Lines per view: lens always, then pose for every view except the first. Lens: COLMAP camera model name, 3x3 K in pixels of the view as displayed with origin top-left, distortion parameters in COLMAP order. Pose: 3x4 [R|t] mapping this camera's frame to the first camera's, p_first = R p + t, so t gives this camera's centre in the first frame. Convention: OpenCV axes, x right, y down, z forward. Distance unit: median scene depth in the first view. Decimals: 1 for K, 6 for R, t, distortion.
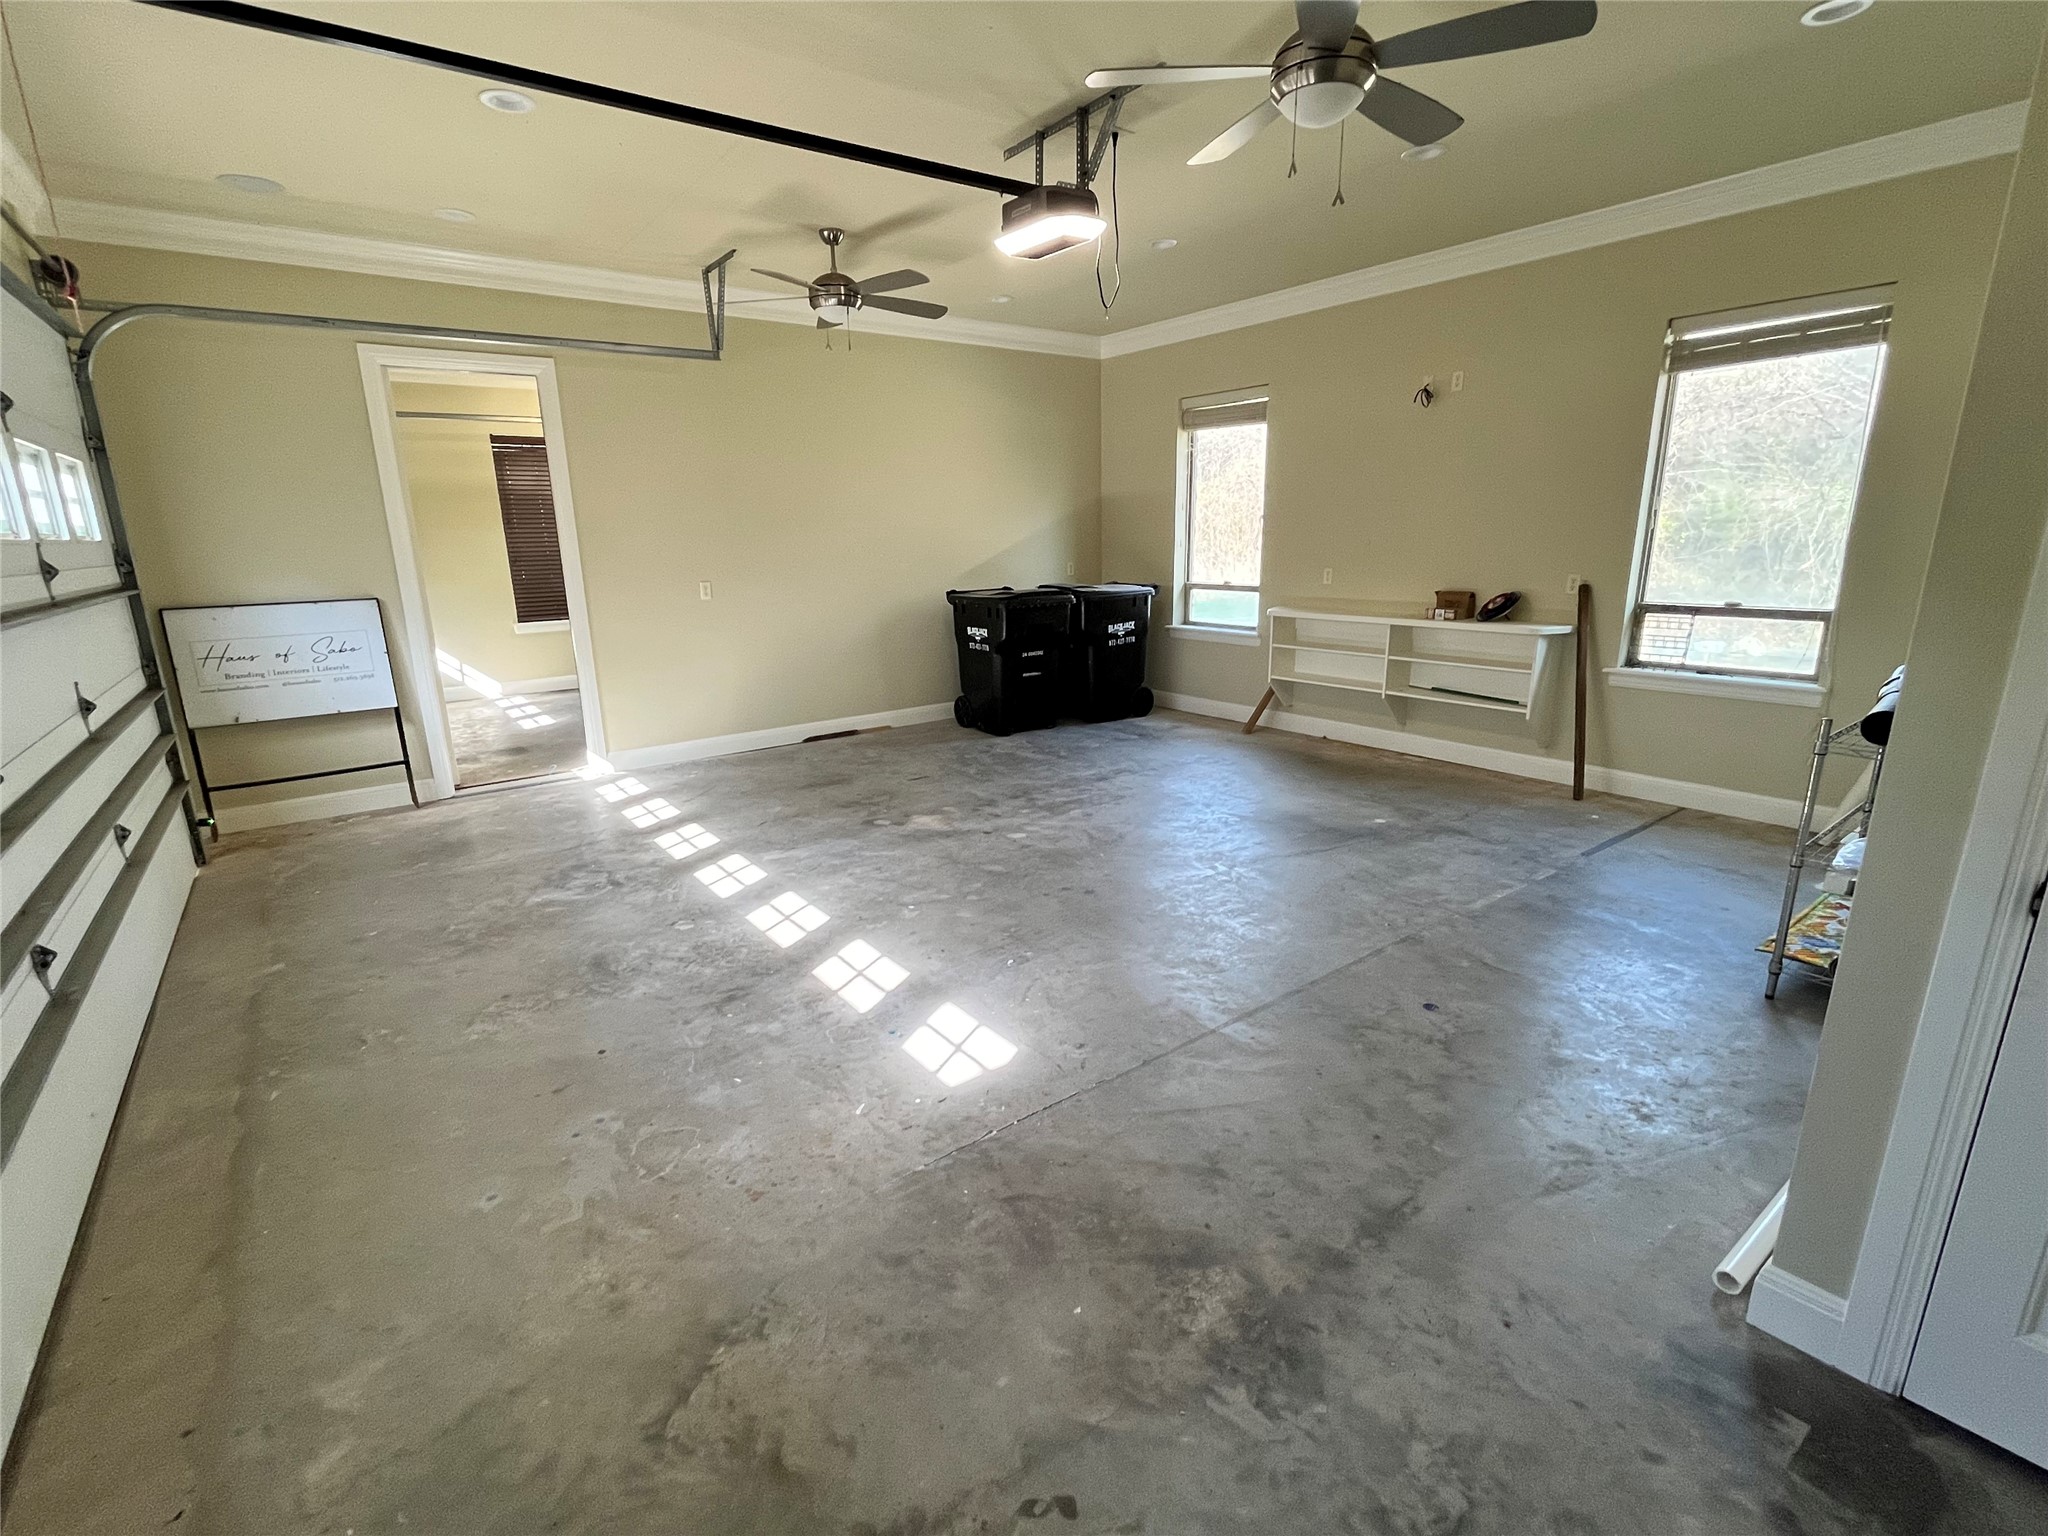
lens RADIAL K [[927.6, 0, 1024.0], [0, 927.6, 768.0], [0, 0, 1]] dist [-0.047619, 0.029545]
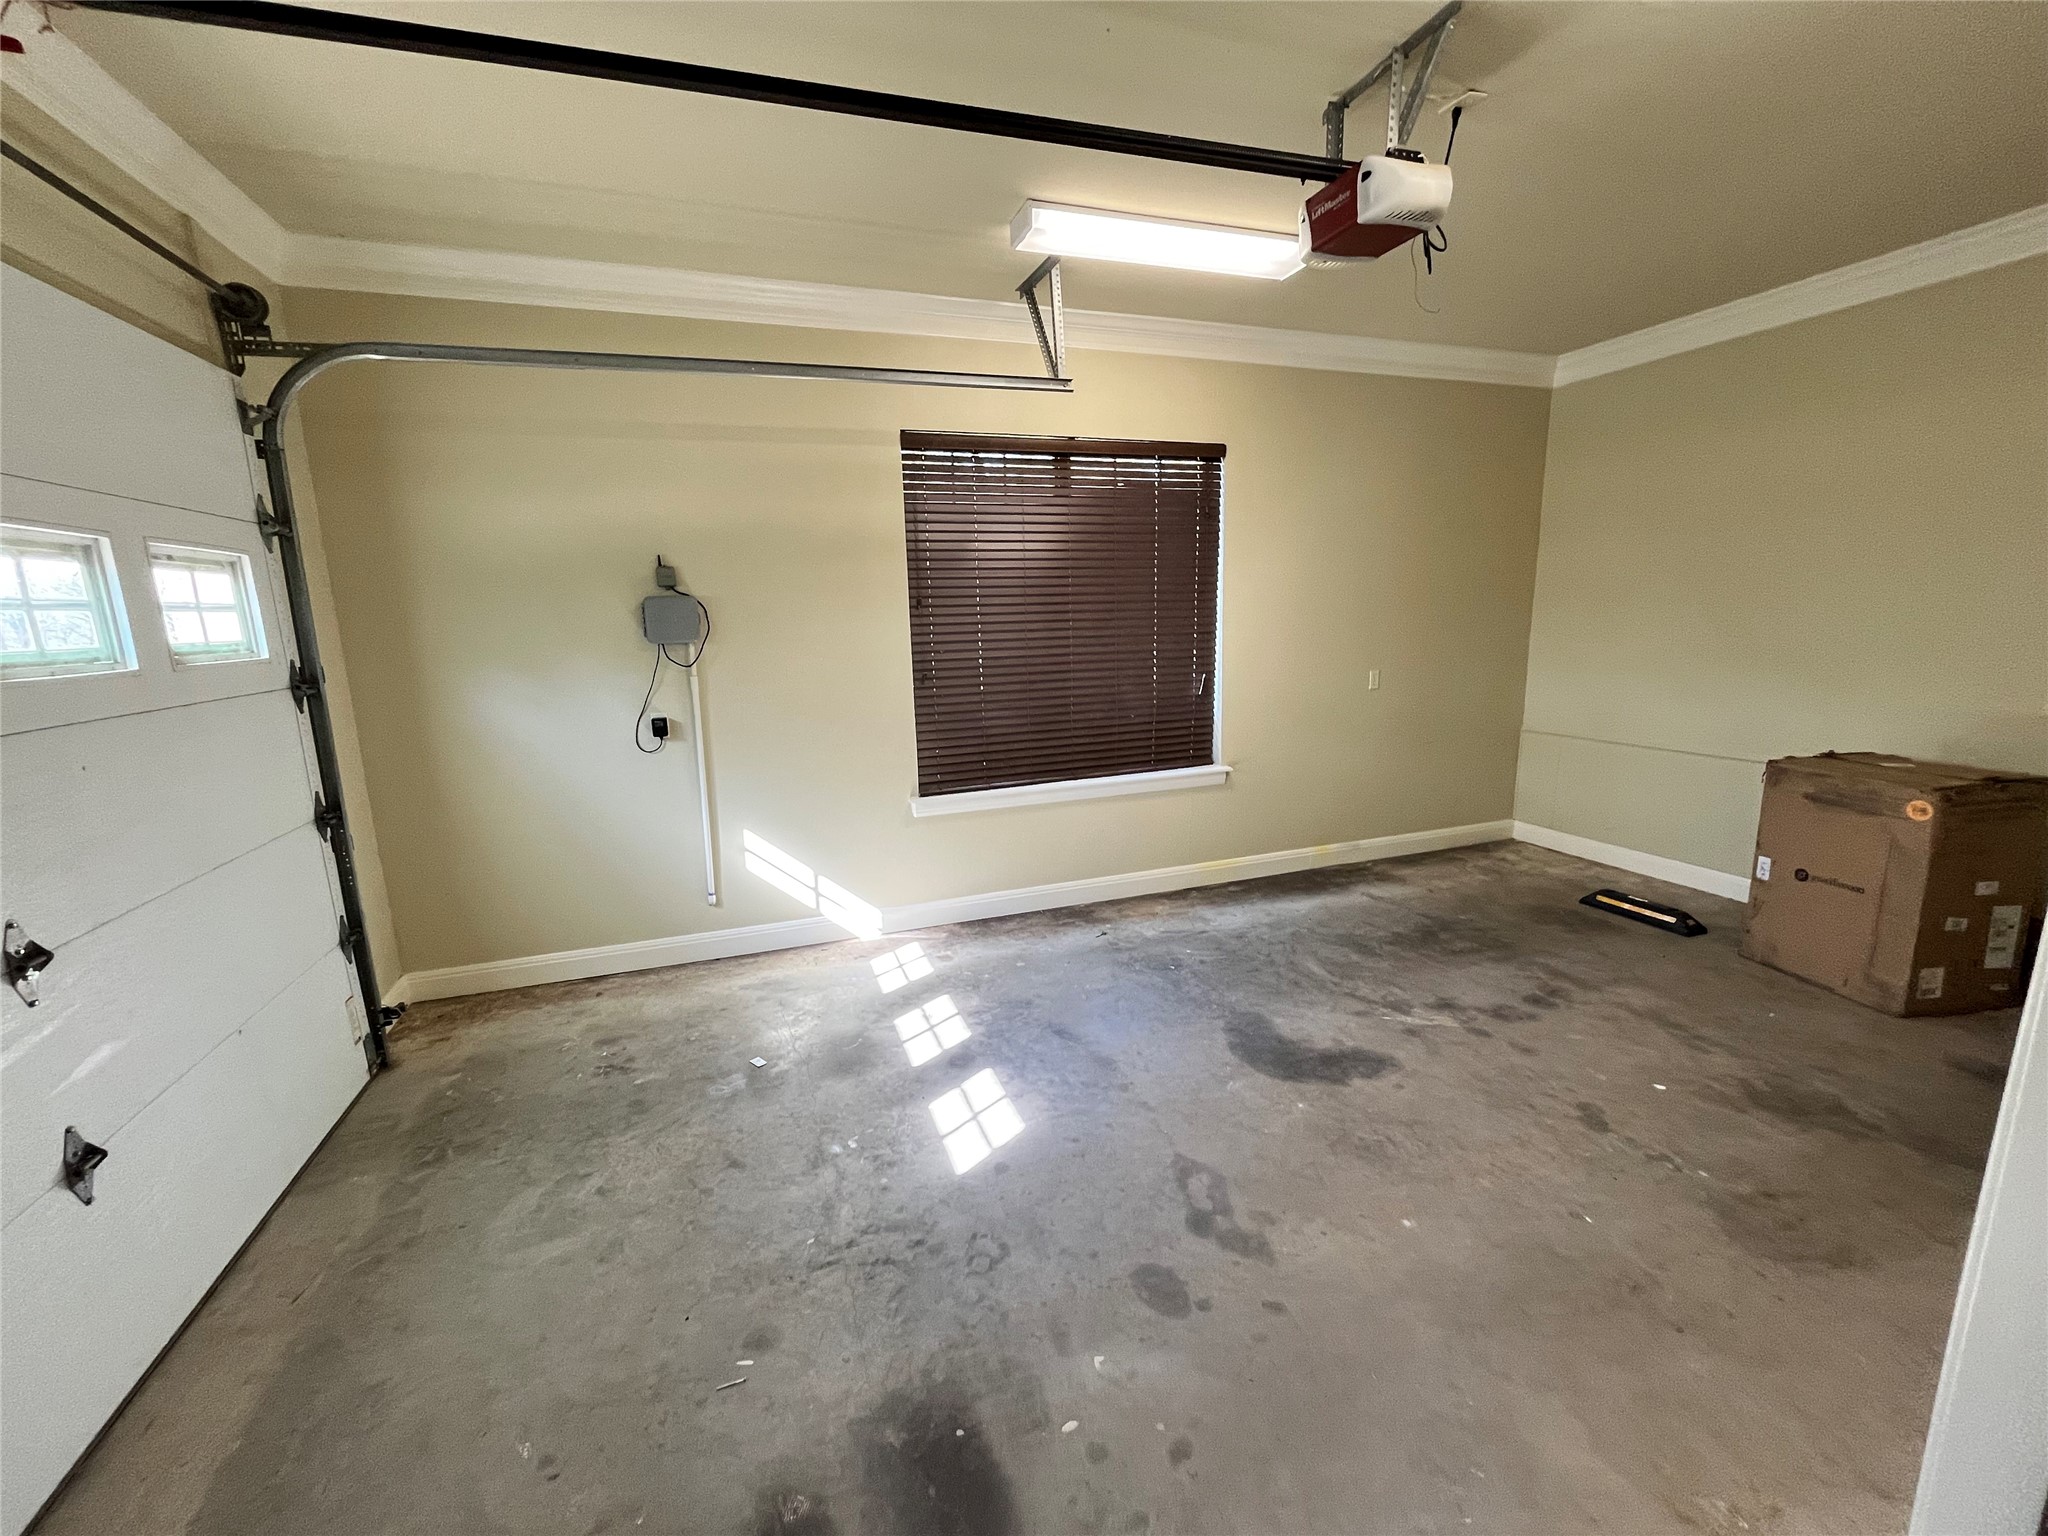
lens RADIAL K [[829.2, 0, 1020.2], [0, 829.2, 808.9], [0, 0, 1]] dist [0.000417, -0.000187]
pose [[0.994546, -0.001524, -0.104290, -0.333543], [-0.003762, 0.998719, -0.050467, -0.095845], [0.104234, 0.050584, 0.993266, 0.398847]]
